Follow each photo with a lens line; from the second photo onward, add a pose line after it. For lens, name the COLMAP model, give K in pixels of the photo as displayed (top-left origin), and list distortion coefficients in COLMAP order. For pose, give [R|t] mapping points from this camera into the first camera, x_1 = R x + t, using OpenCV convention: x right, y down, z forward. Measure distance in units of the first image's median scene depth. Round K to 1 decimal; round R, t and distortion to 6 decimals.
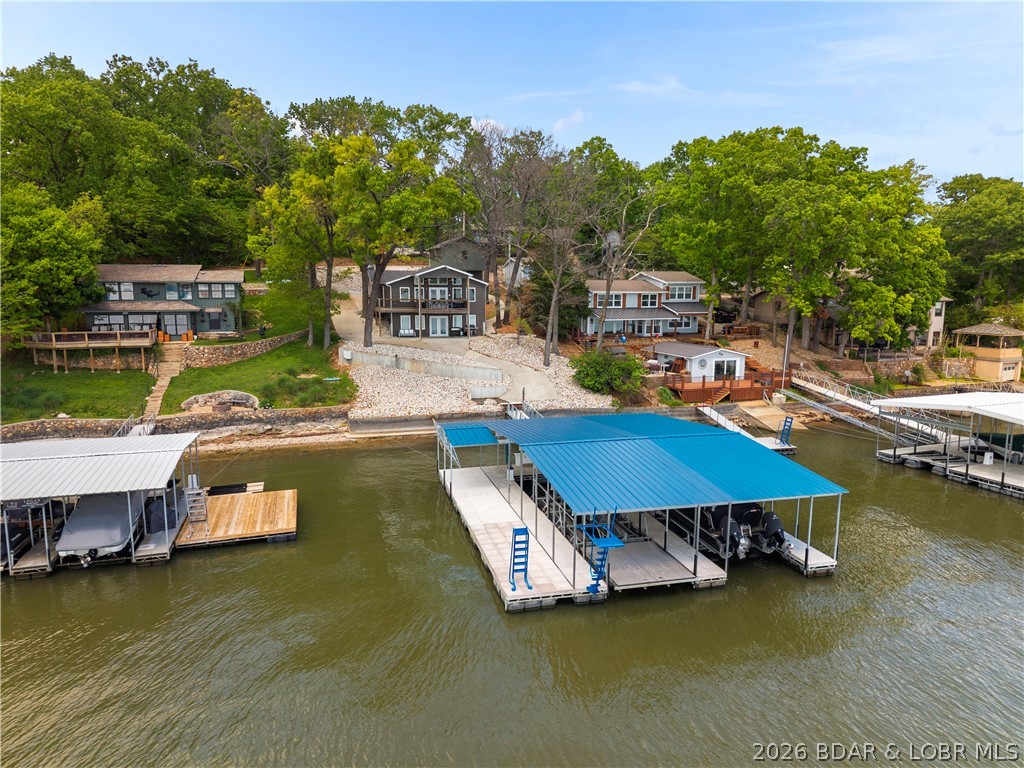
lens RADIAL K [[698.8, 0, 515.2], [0, 698.8, 392.1], [0, 0, 1]] dist [0.024864, -0.028296]
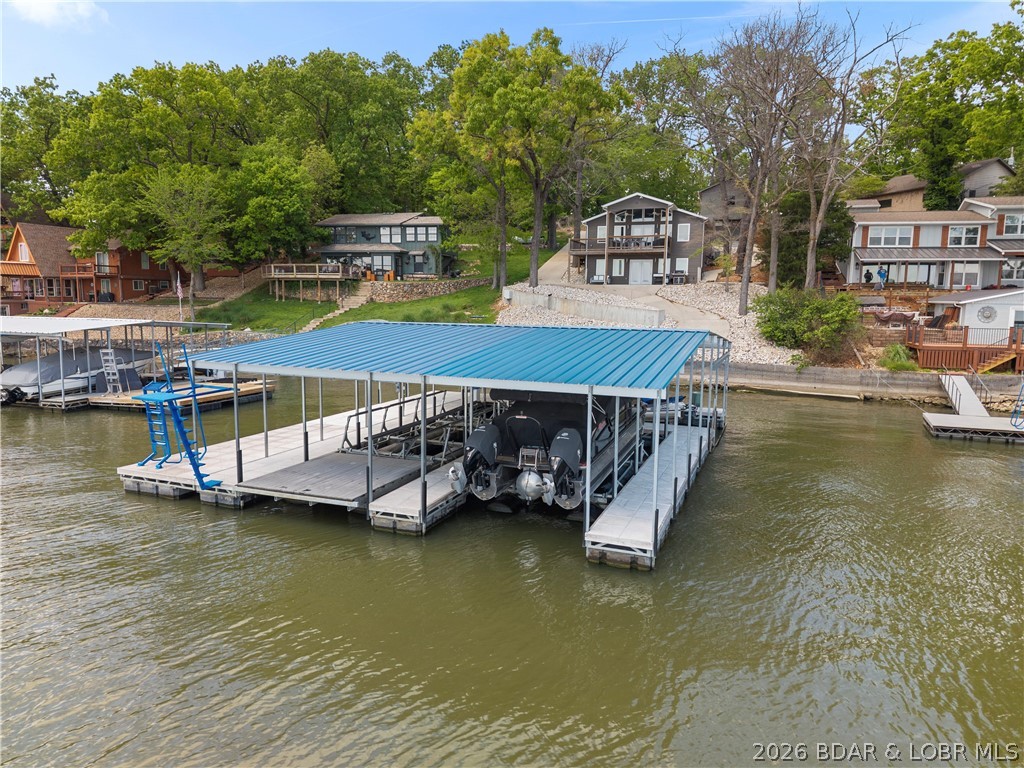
lens RADIAL K [[698.8, 0, 500.0], [0, 698.8, 398.0], [0, 0, 1]] dist [0.024864, -0.028296]
pose [[0.807949, 0.091648, -0.582082, 0.285919], [-0.100446, 0.994794, 0.017207, 0.065685], [0.580629, 0.044566, 0.812948, 0.250138]]
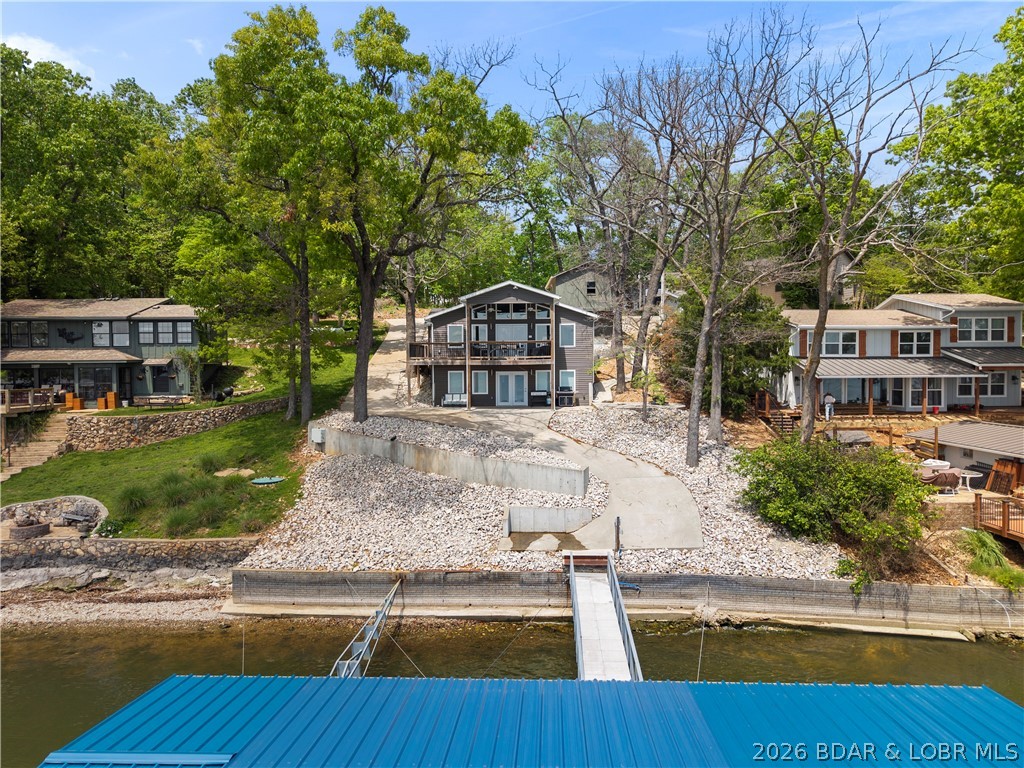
lens RADIAL K [[698.8, 0, 508.1], [0, 698.8, 380.7], [0, 0, 1]] dist [0.024864, -0.028296]
pose [[0.952532, -0.003341, -0.304420, 0.073127], [-0.036705, 0.991385, -0.125731, -0.030496], [0.302217, 0.130936, 0.944204, 0.495369]]
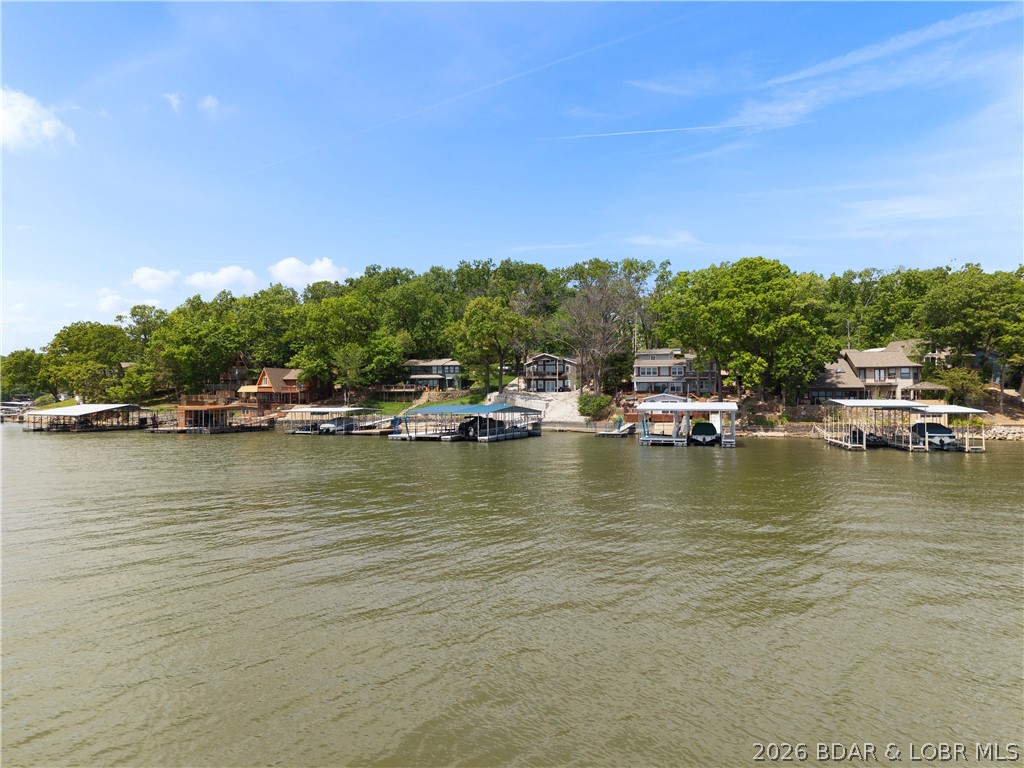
lens RADIAL K [[698.8, 0, 516.5], [0, 698.8, 404.2], [0, 0, 1]] dist [0.024864, -0.028296]
pose [[0.794680, 0.001010, -0.607028, 1.050292], [-0.088719, 0.989454, -0.114498, 0.192325], [0.600511, 0.144844, 0.786389, -0.562825]]
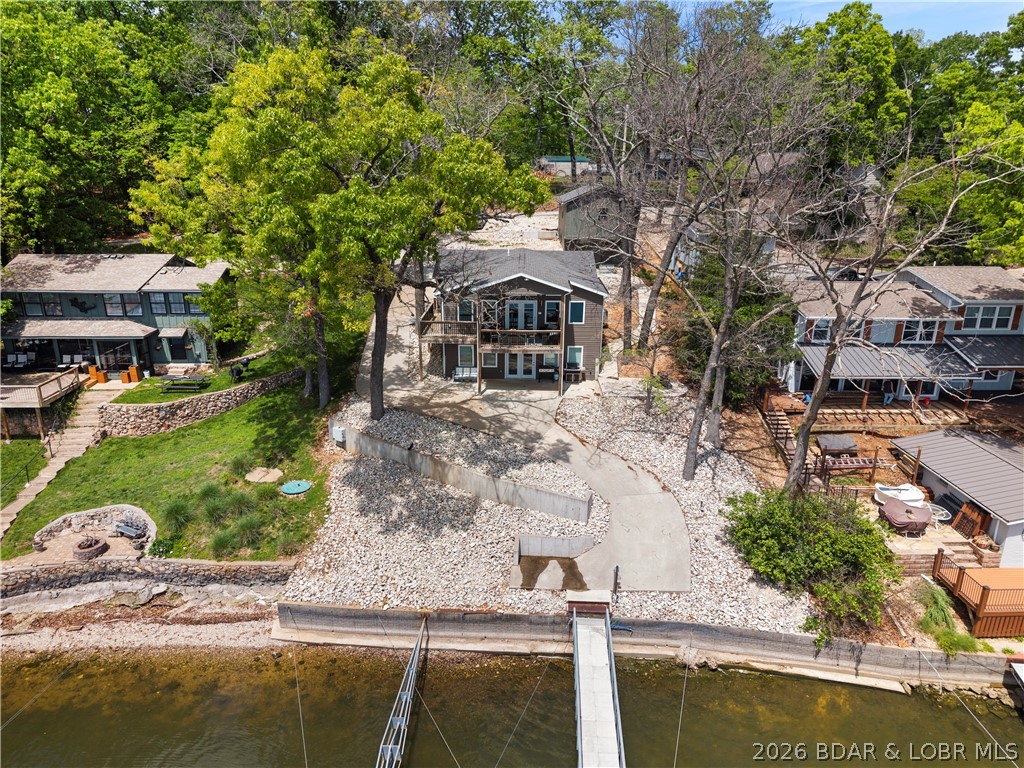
lens RADIAL K [[698.8, 0, 507.3], [0, 698.8, 392.9], [0, 0, 1]] dist [0.024864, -0.028296]
pose [[0.952004, 0.099342, -0.289515, 0.062835], [-0.053026, 0.985092, 0.163652, -0.186215], [0.301457, -0.140446, 0.943079, 0.472472]]
